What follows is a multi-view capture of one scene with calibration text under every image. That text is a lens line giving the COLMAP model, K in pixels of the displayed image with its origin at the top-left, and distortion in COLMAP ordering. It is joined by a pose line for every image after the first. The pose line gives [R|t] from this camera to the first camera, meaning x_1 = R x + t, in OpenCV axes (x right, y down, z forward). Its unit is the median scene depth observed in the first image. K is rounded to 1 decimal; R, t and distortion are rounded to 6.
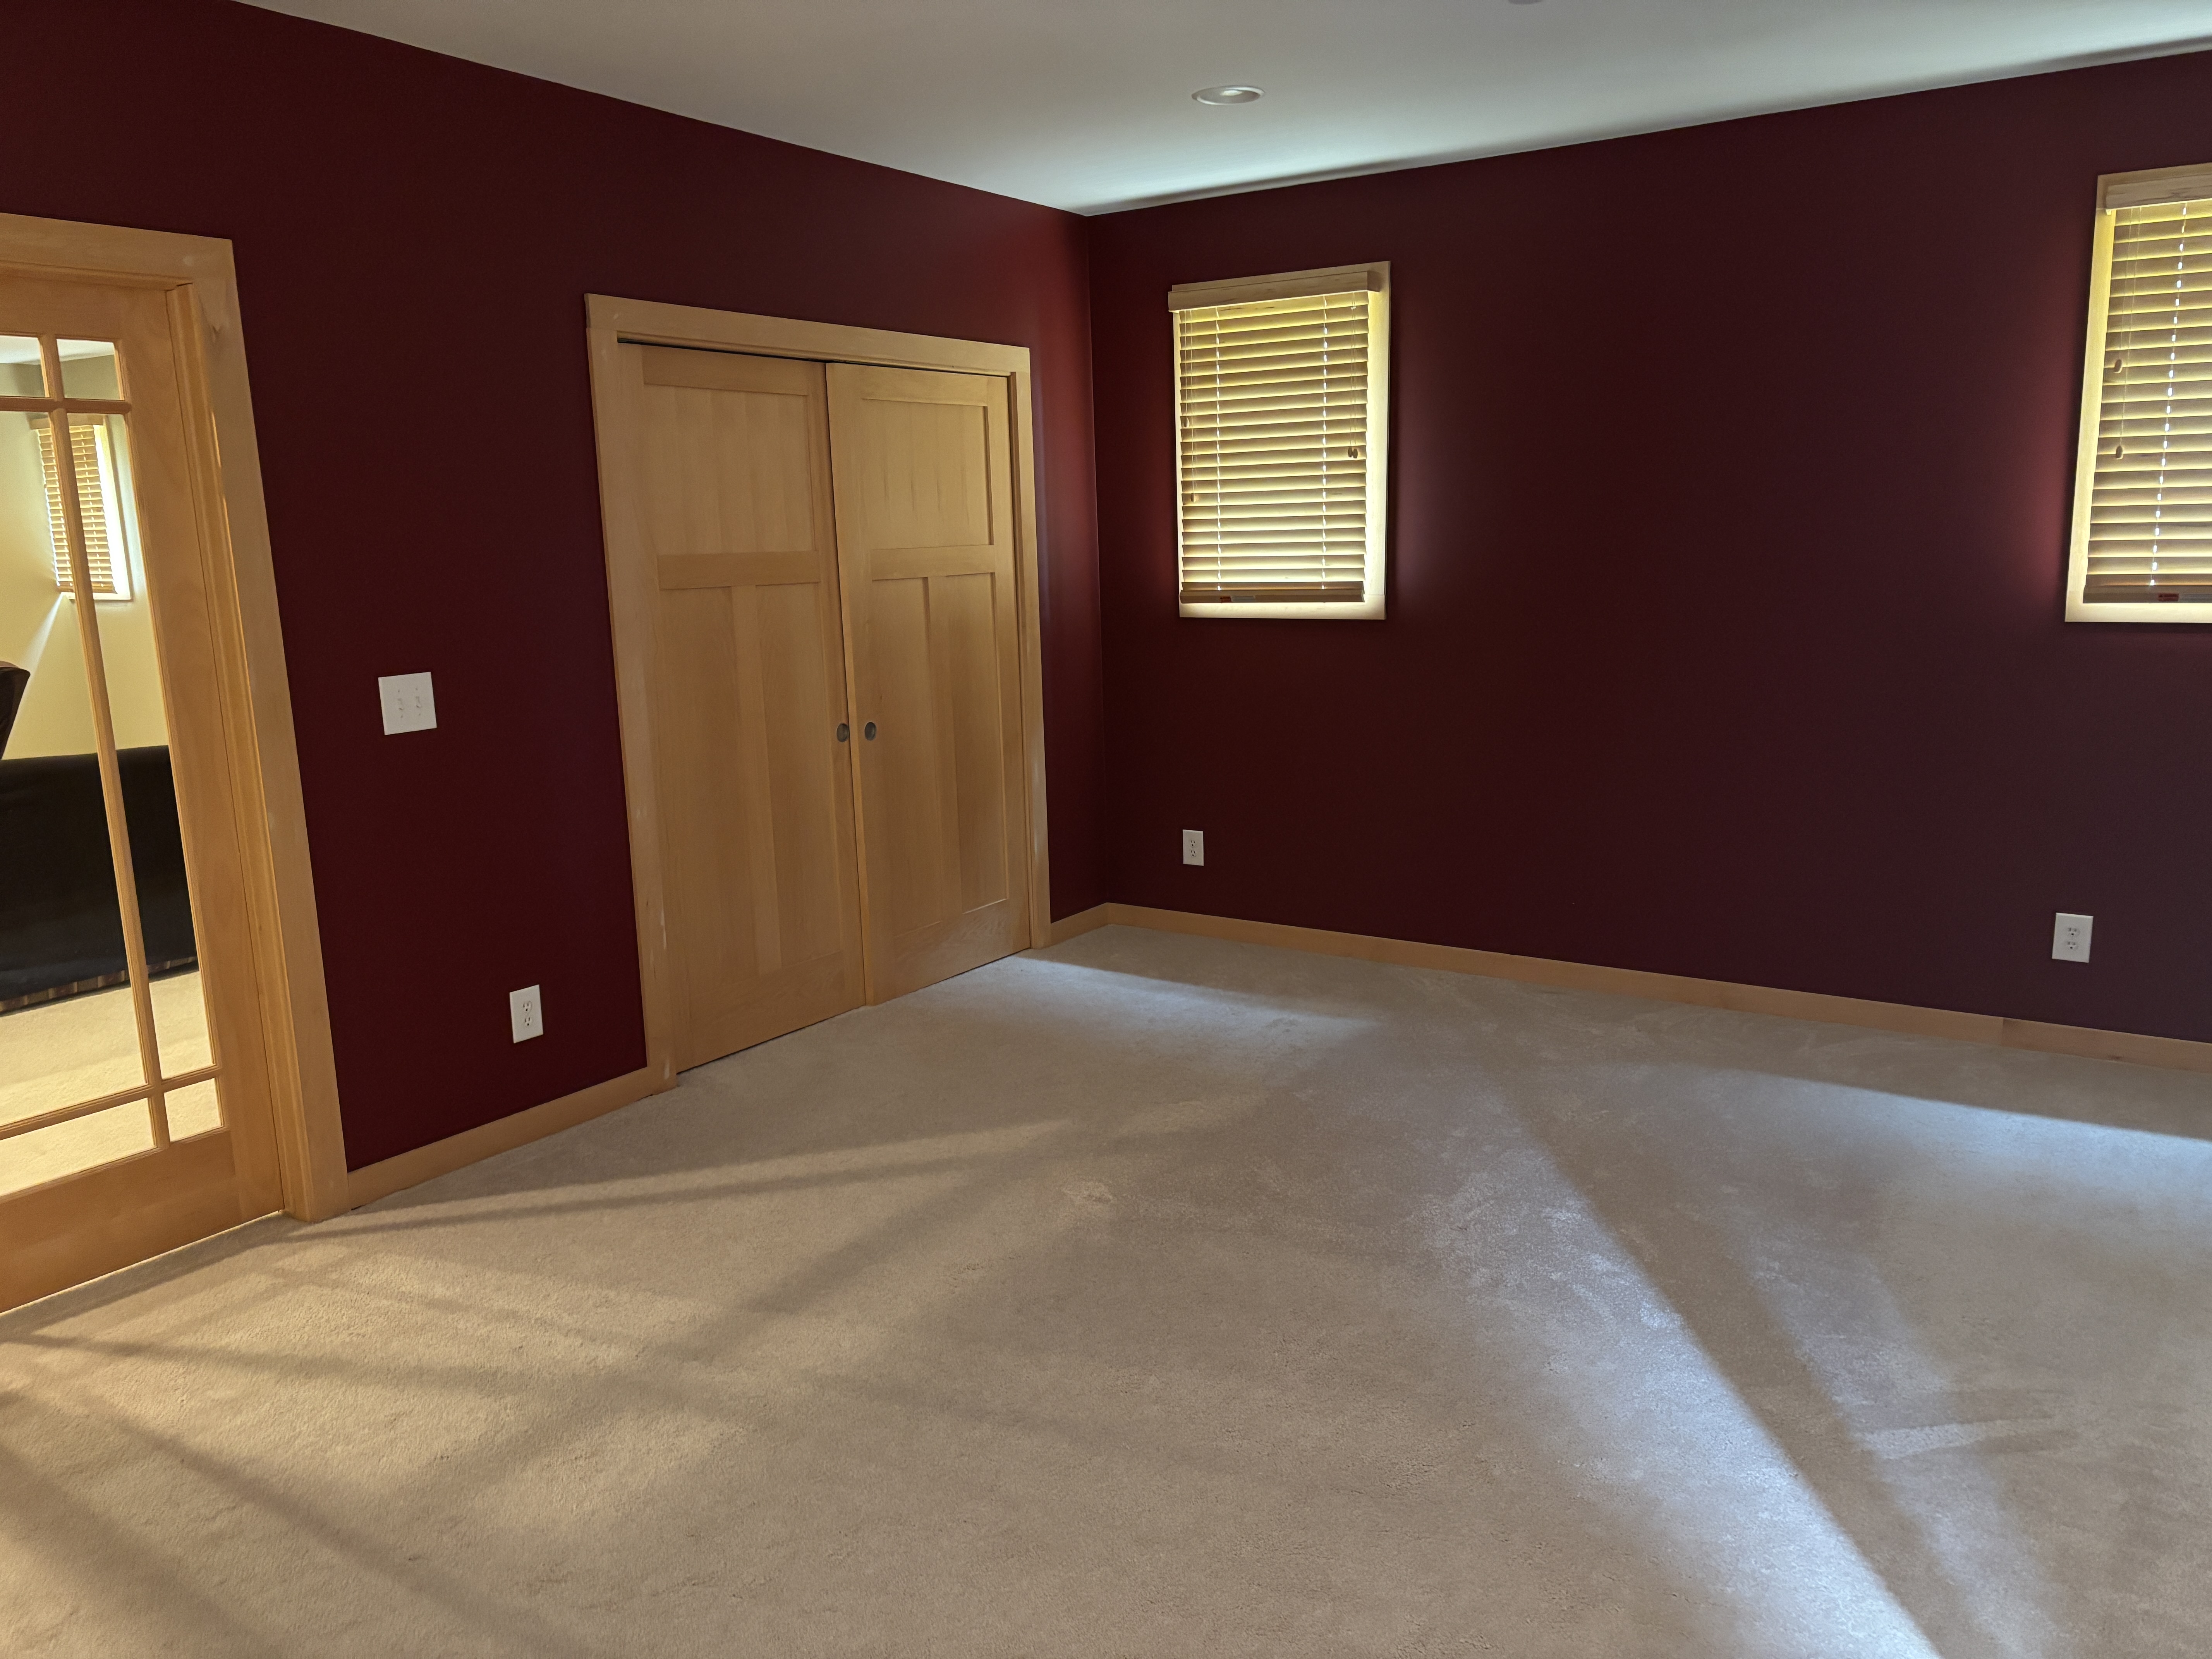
lens RADIAL K [[1648.3, 0, 1124.4], [0, 1648.3, 823.3], [0, 0, 1]] dist [0.065595, -0.039086]
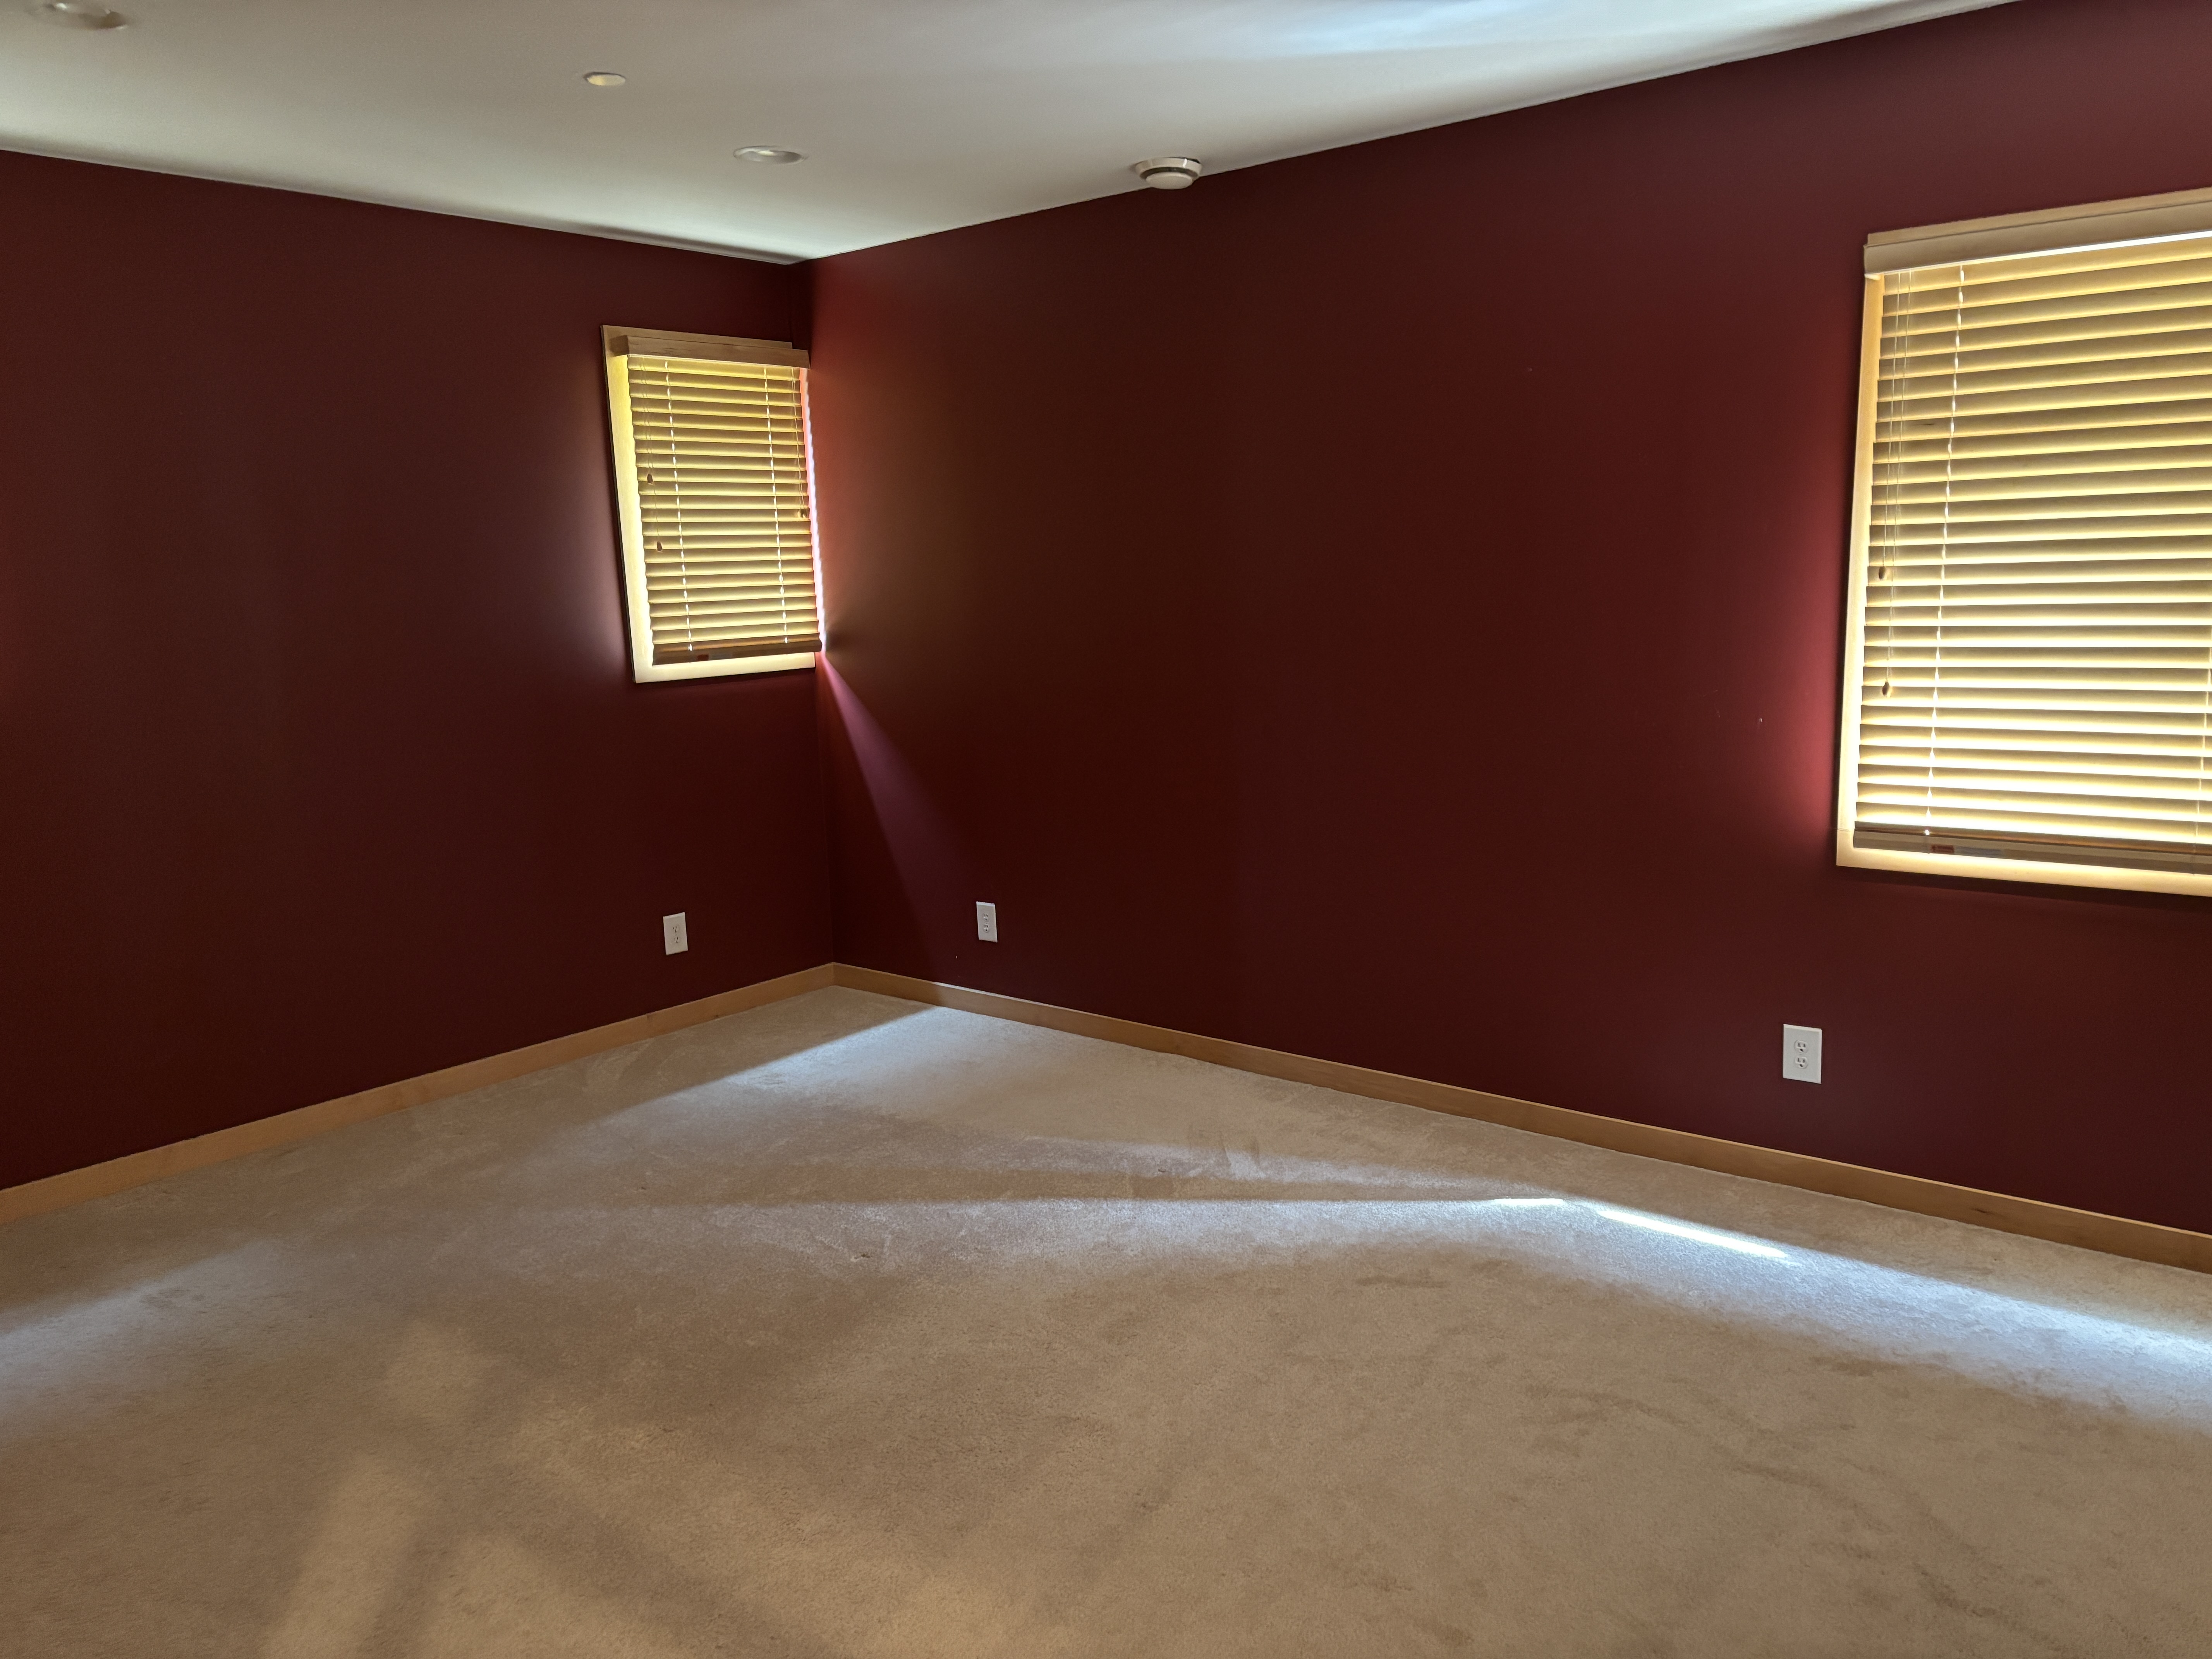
lens RADIAL K [[1648.3, 0, 1124.4], [0, 1648.3, 823.3], [0, 0, 1]] dist [0.065595, -0.039086]
pose [[0.116450, -0.143552, 0.982768, -0.699027], [0.206119, 0.971450, 0.117476, -0.102475], [-0.971573, 0.188887, 0.142714, 0.572777]]
